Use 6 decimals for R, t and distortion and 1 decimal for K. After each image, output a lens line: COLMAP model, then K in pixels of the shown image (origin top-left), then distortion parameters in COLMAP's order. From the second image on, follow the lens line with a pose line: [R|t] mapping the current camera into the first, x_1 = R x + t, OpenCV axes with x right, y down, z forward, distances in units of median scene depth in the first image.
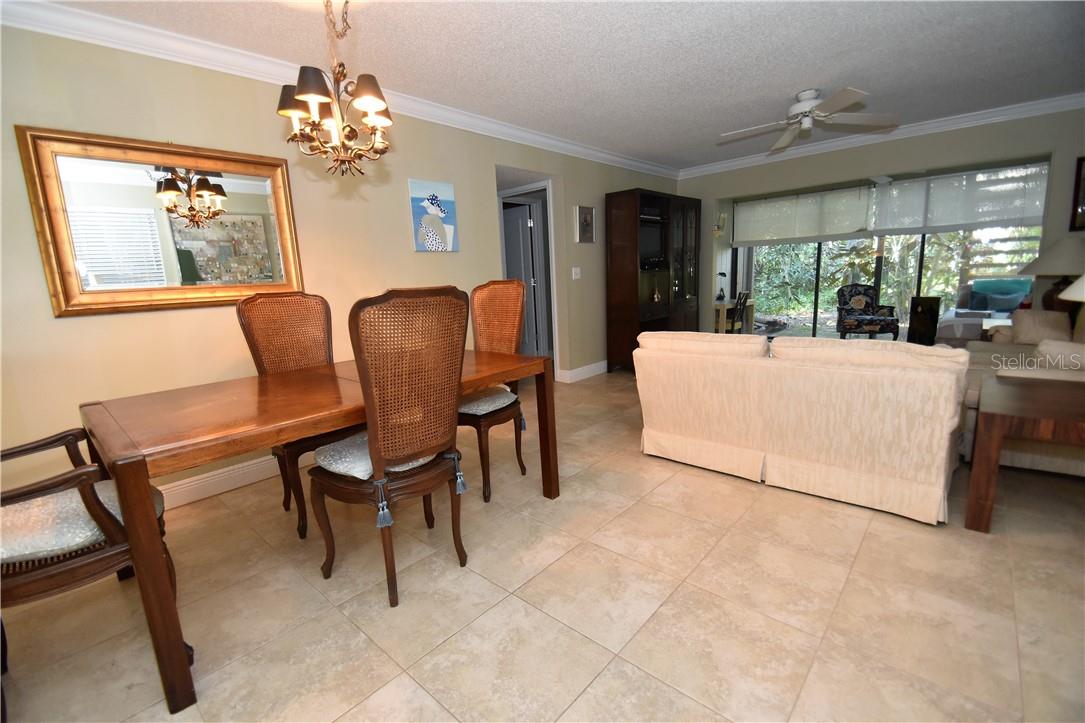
lens RADIAL K [[469.7, 0, 536.0], [0, 469.7, 361.0], [0, 0, 1]] dist [0.000004, 0.000050]
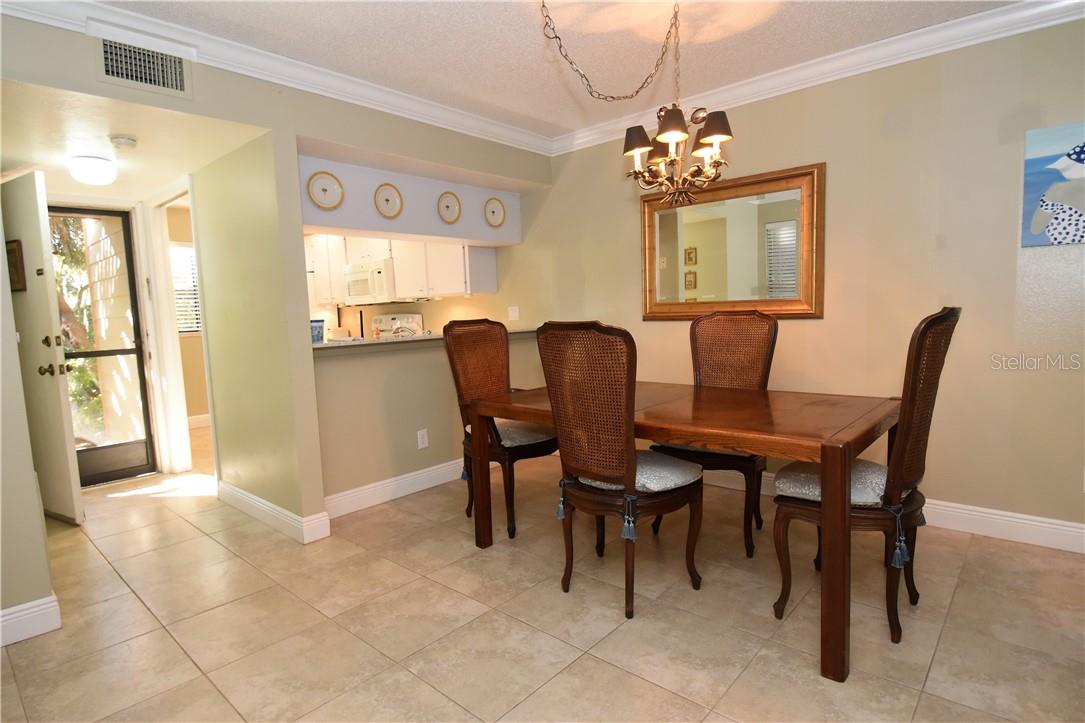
lens RADIAL K [[563.5, 0, 534.8], [0, 563.5, 362.5], [0, 0, 1]] dist [-0.041432, -0.000218]
pose [[0.006968, 0.141431, -0.989924, 0.834193], [-0.138105, 0.980597, 0.139126, -0.180139], [0.990393, 0.135744, 0.026365, 0.691036]]
